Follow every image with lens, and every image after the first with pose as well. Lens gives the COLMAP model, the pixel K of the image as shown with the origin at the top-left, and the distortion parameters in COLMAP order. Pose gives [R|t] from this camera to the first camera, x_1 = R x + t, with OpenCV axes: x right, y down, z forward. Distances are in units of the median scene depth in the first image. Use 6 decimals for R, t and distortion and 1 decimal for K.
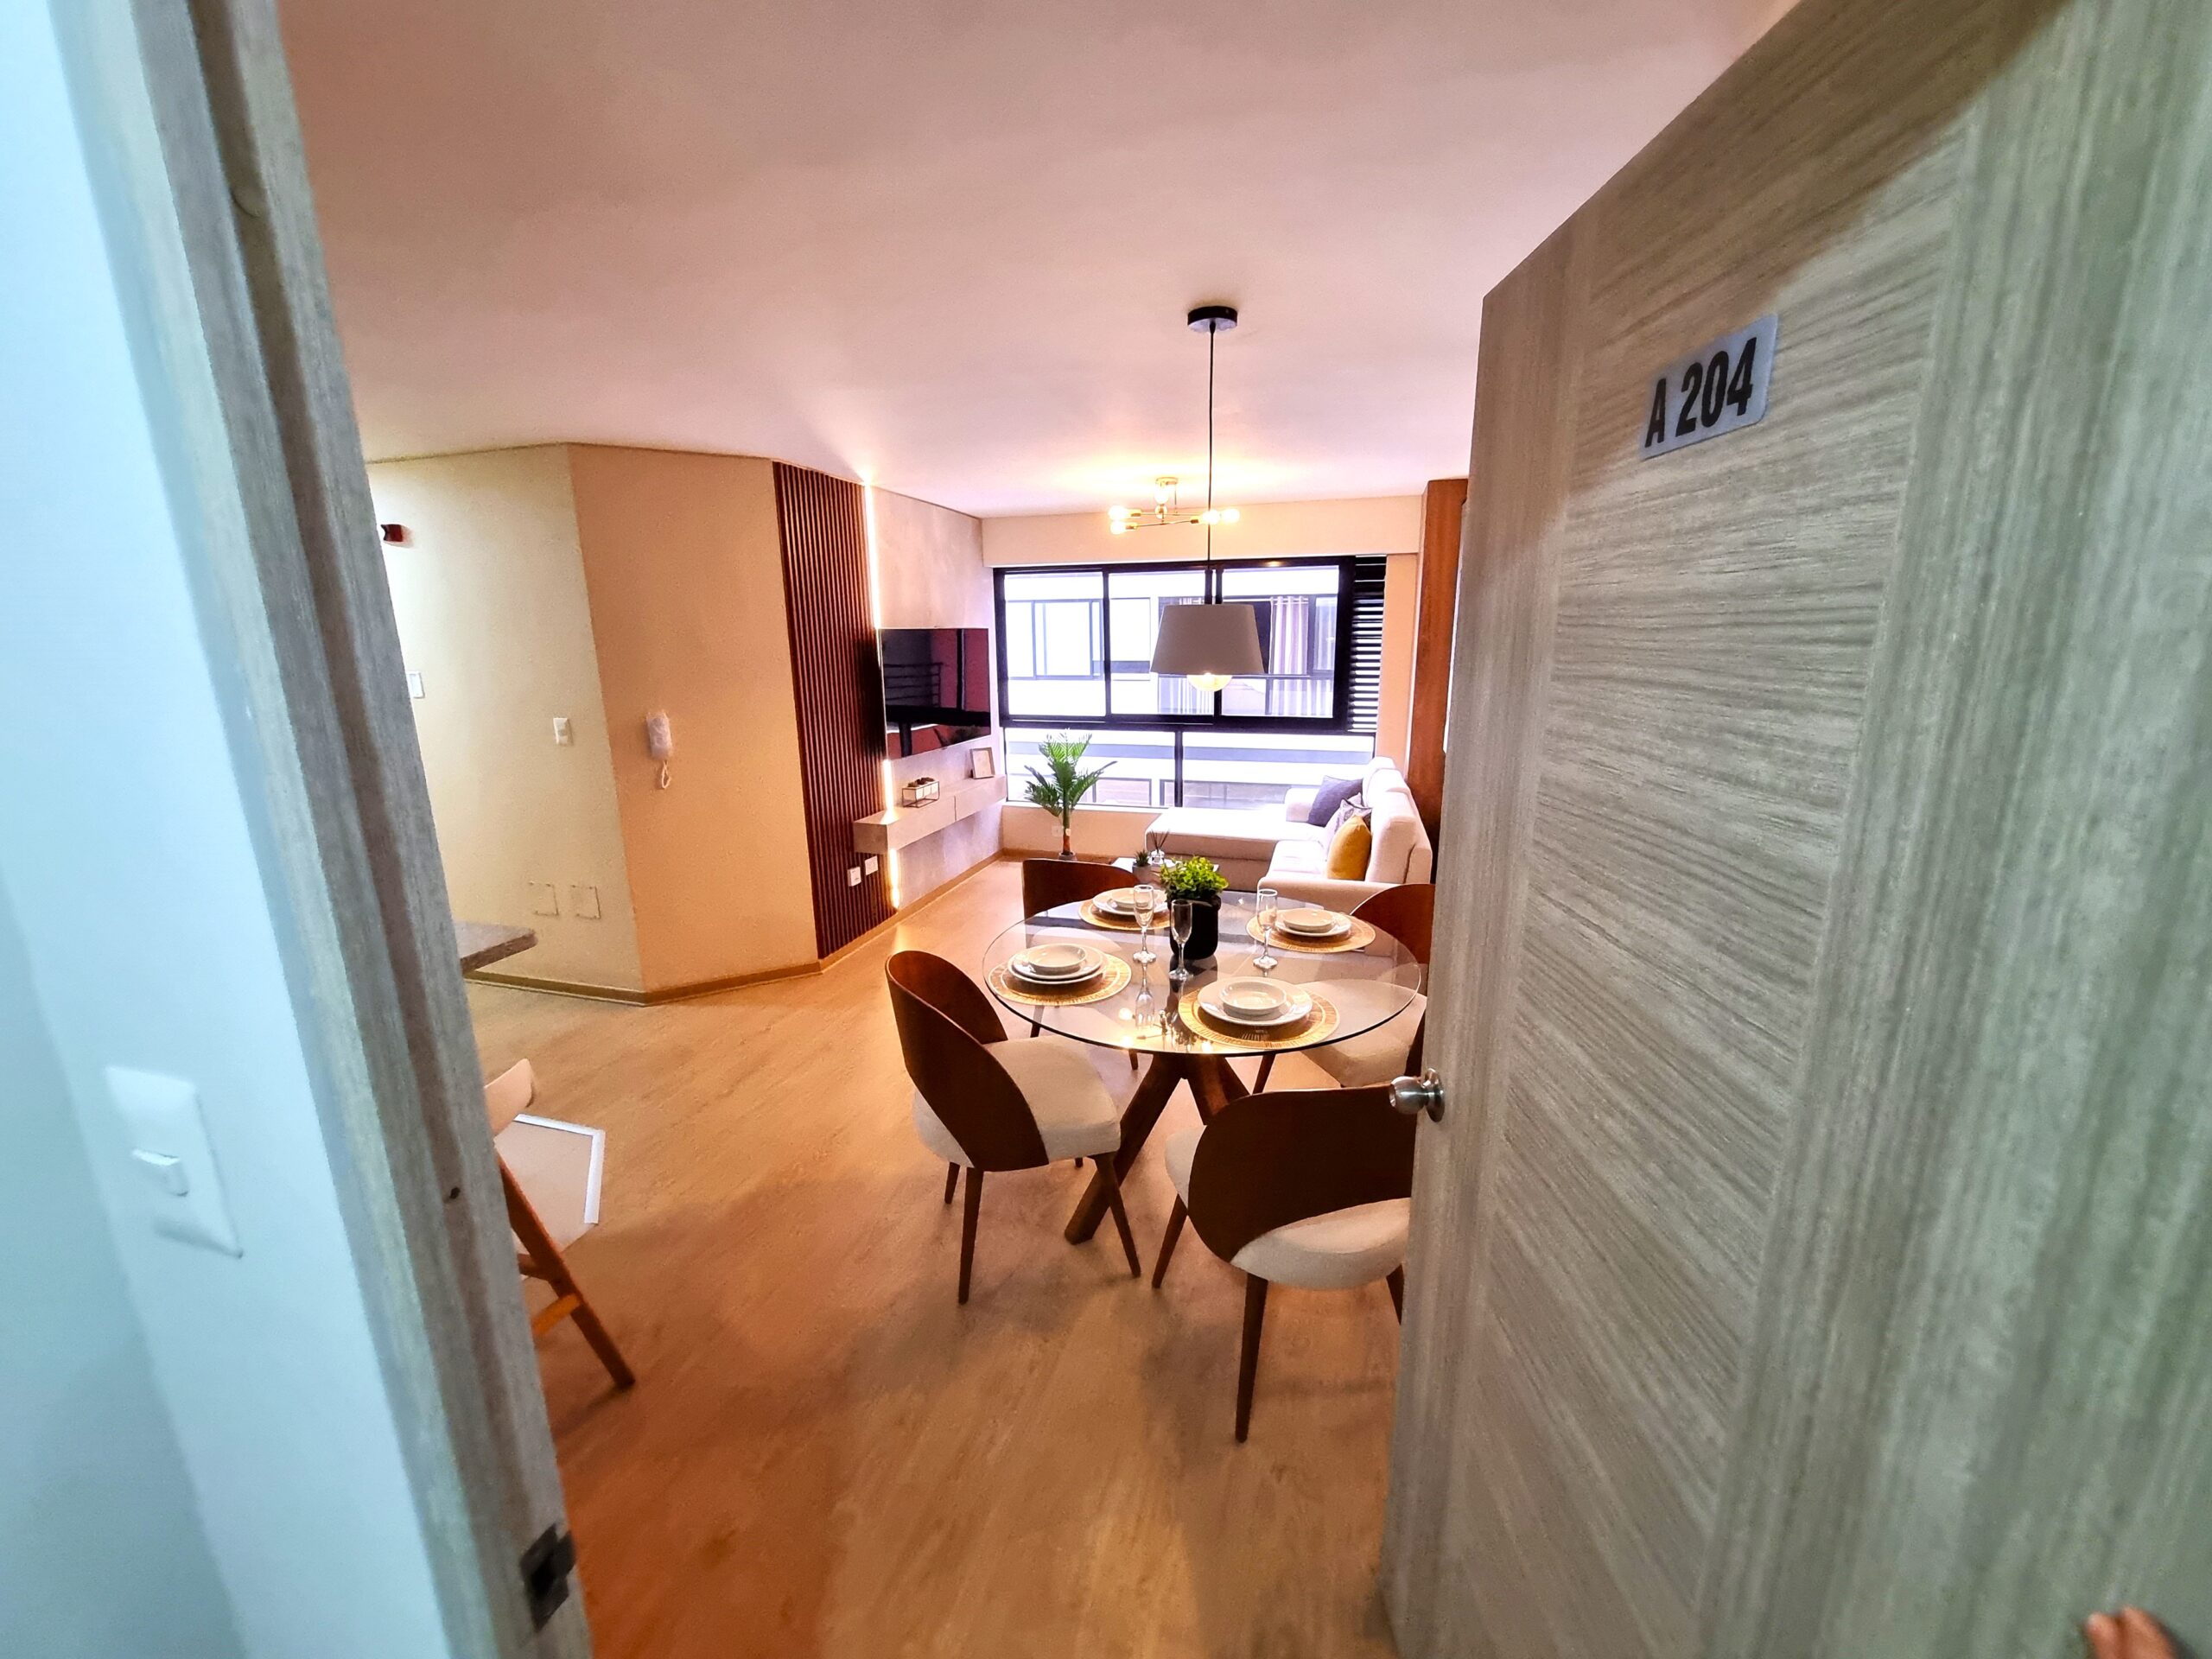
lens RADIAL K [[859.1, 0, 1111.3], [0, 859.1, 828.0], [0, 0, 1]] dist [-0.000355, -0.000289]
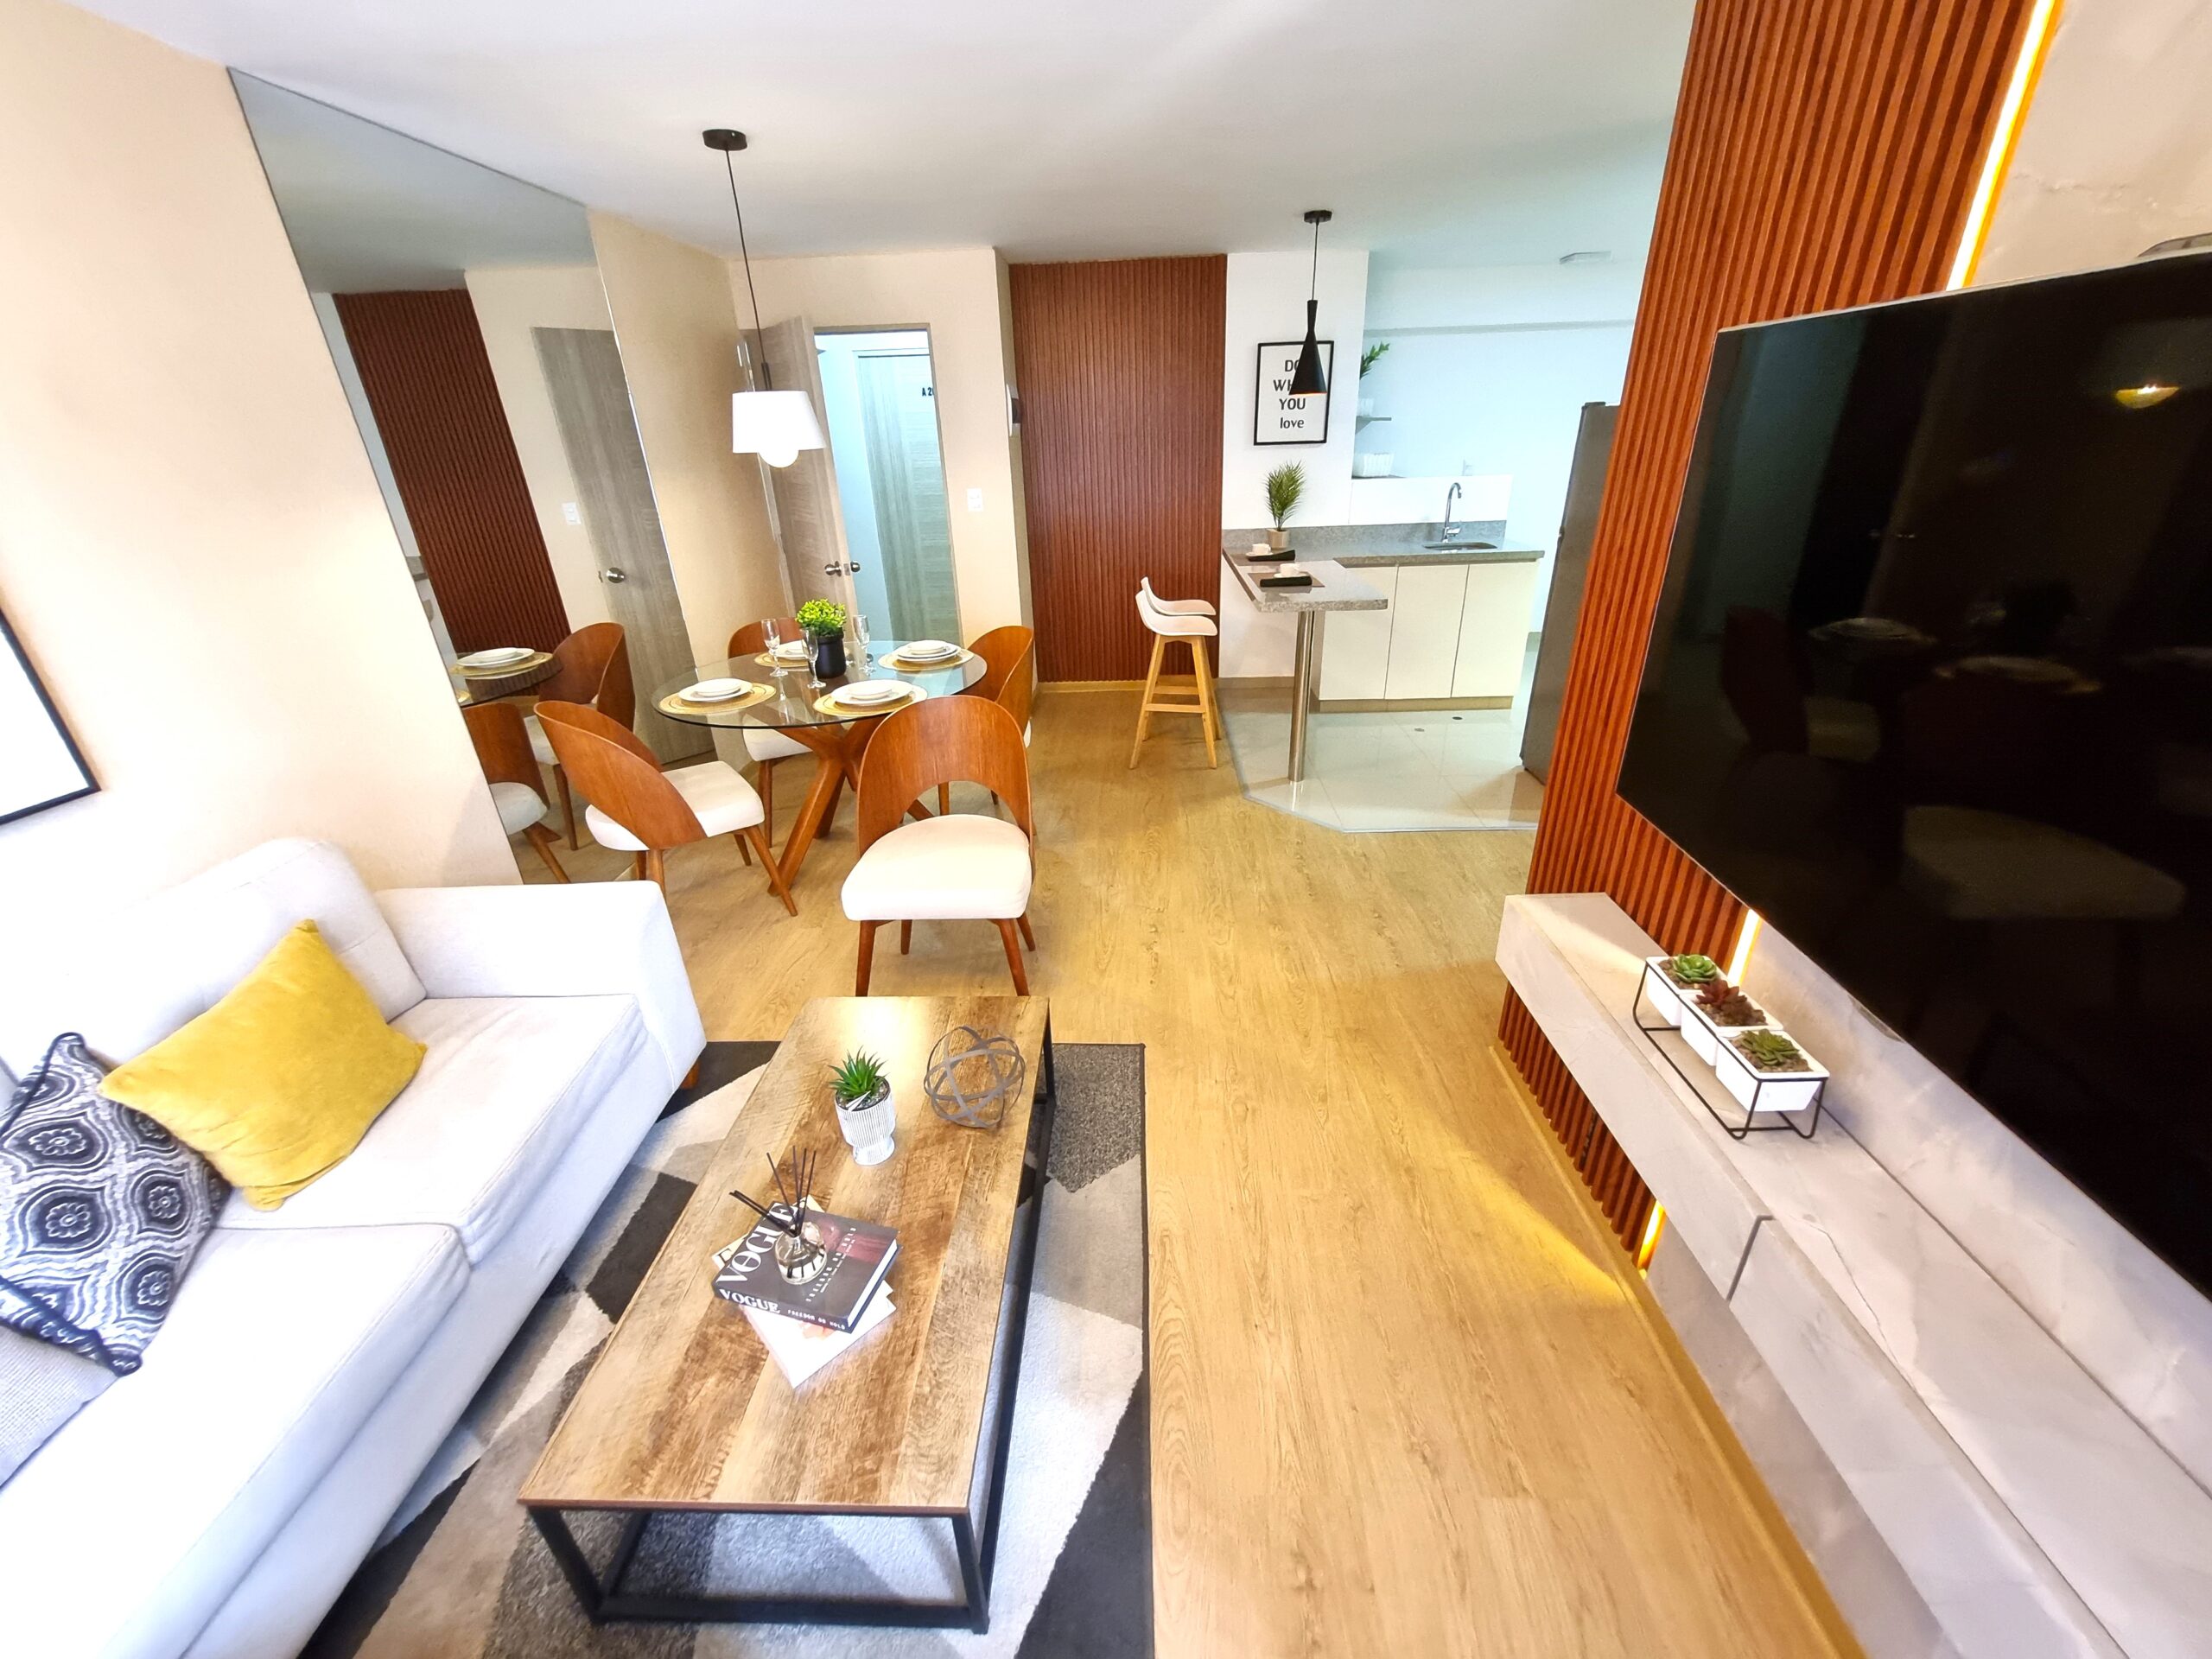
lens RADIAL K [[891.2, 0, 1106.0], [0, 891.2, 829.5], [0, 0, 1]] dist [-0.000796, -0.000132]
pose [[-0.966788, 0.141214, -0.213025, 0.004602], [-0.017997, 0.793813, 0.607896, -0.293974], [0.254945, 0.591540, -0.764907, 1.327611]]
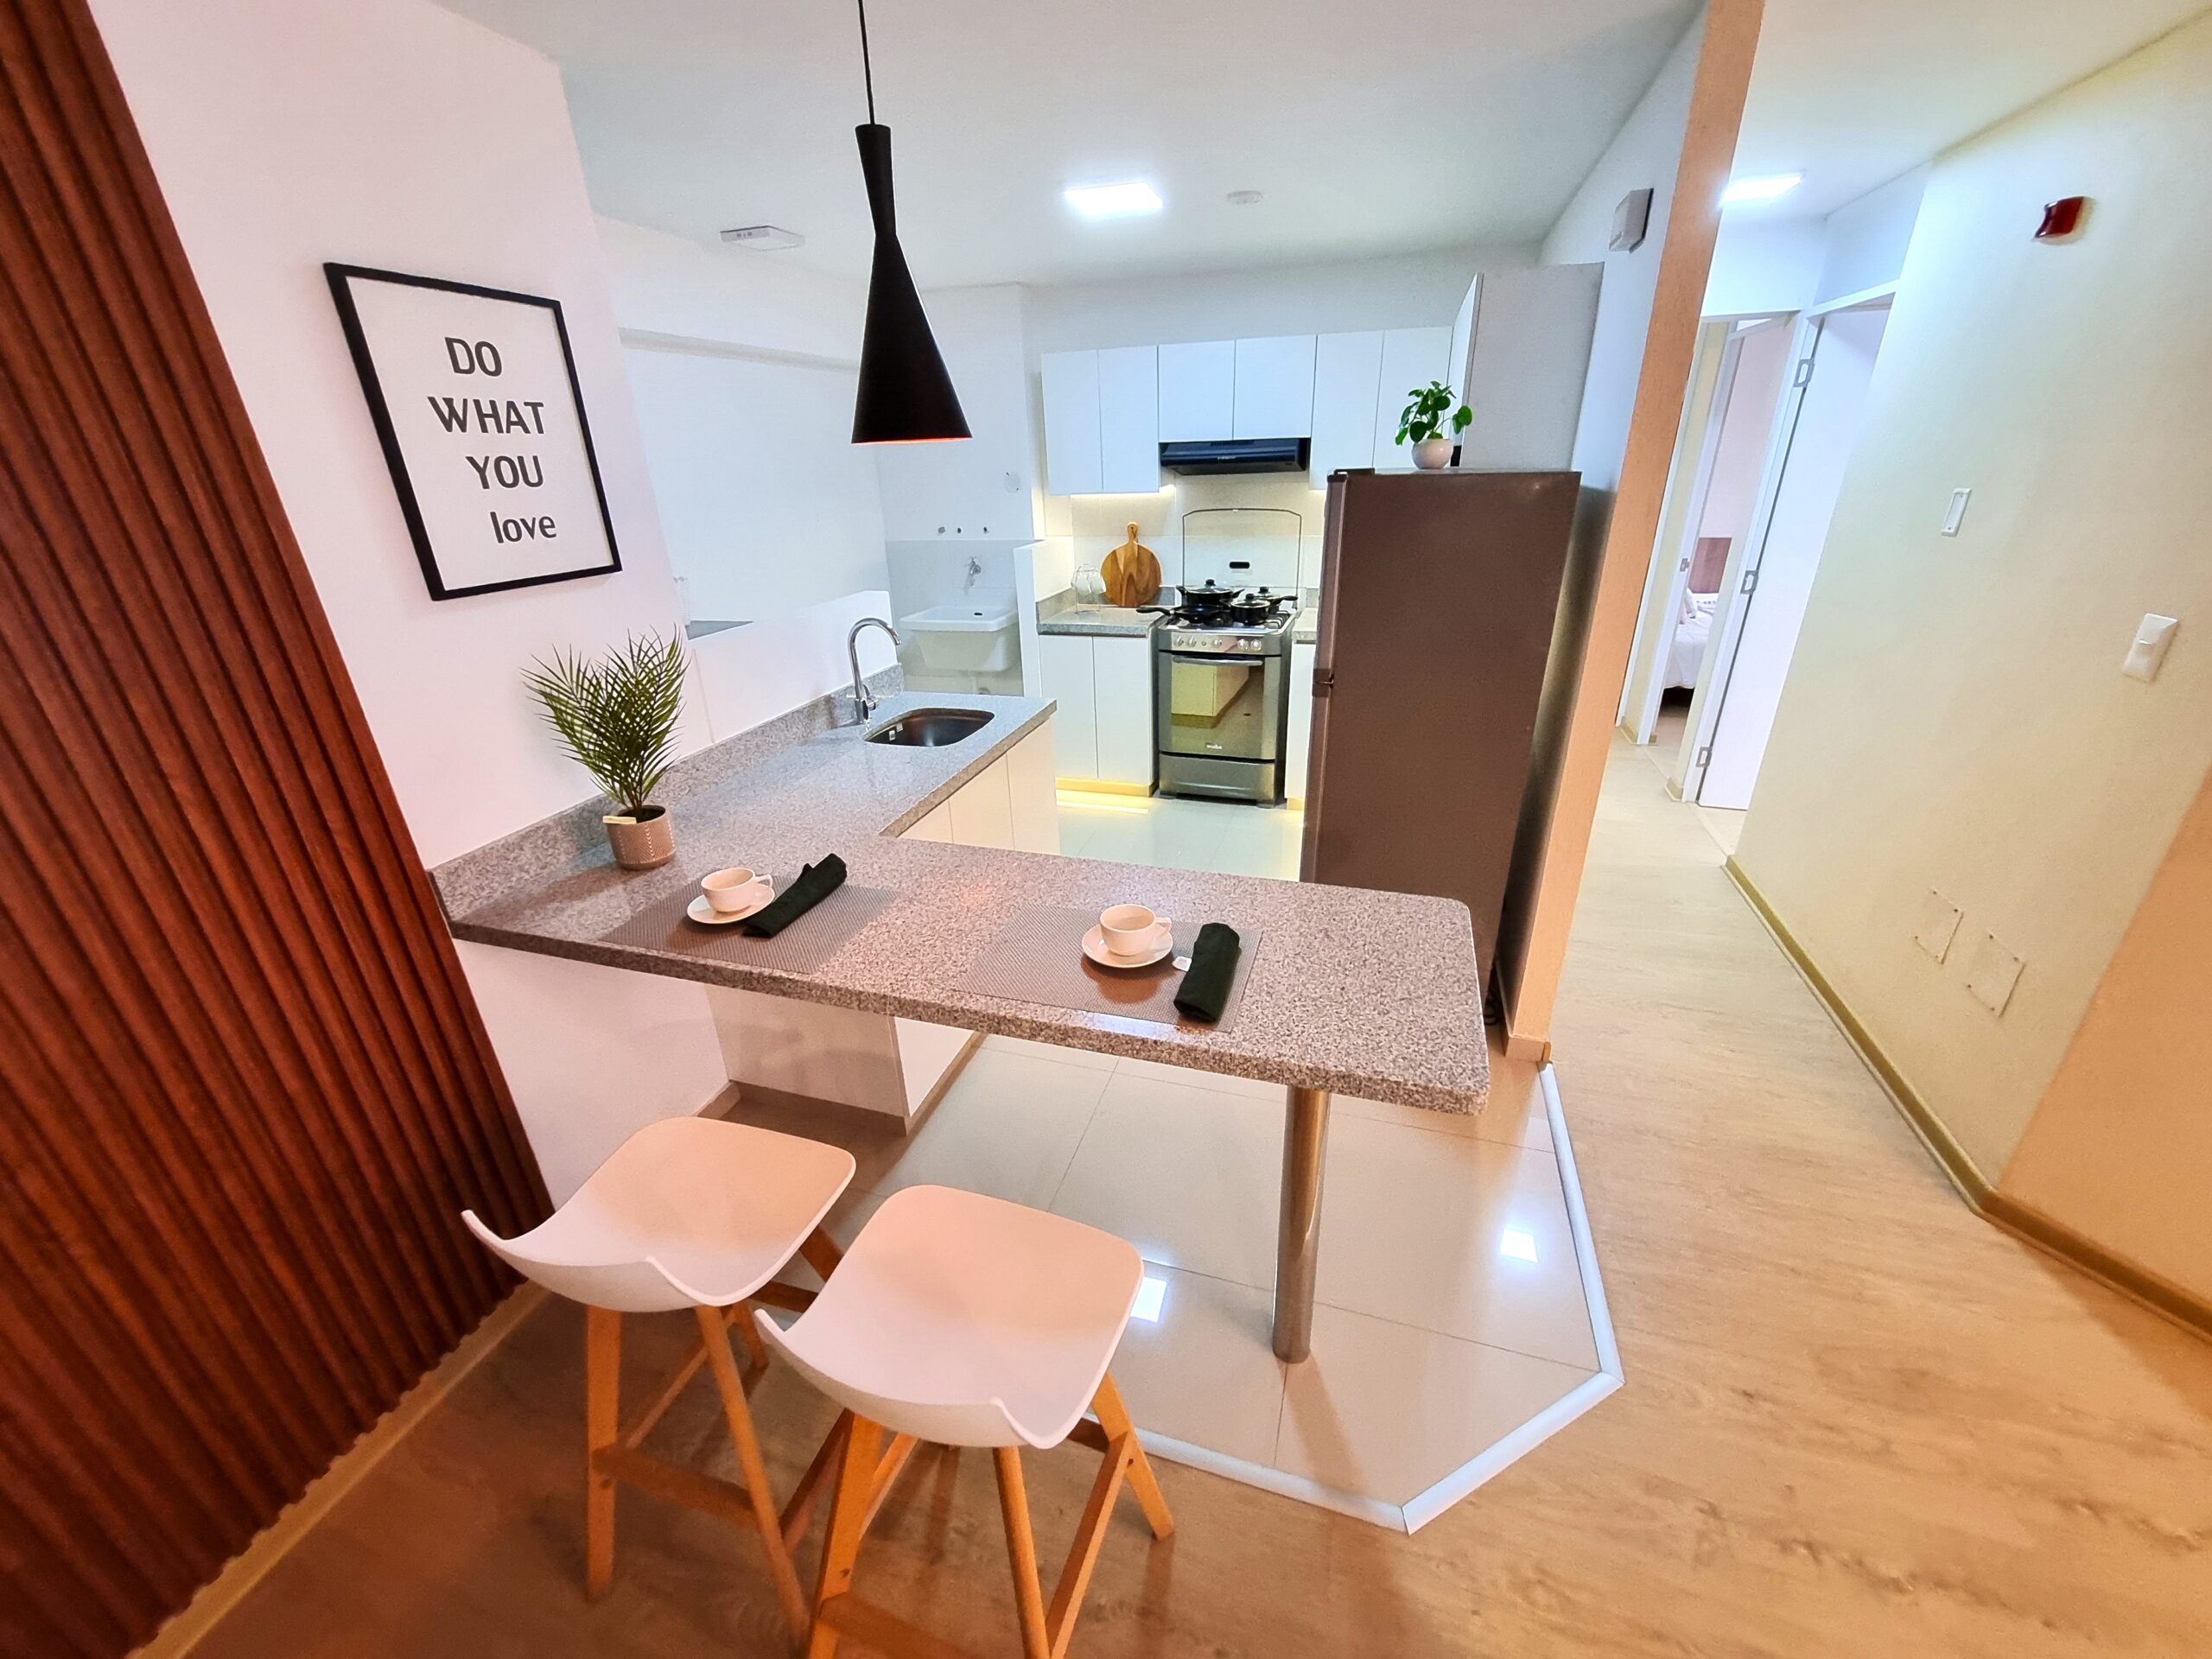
lens RADIAL K [[859.1, 0, 1111.3], [0, 859.1, 828.0], [0, 0, 1]] dist [-0.000355, -0.000289]
pose [[-0.019273, 0.411693, -0.911119, -0.157449], [-0.198051, 0.891658, 0.407089, -0.091534], [0.980002, 0.188294, 0.064352, 0.401791]]
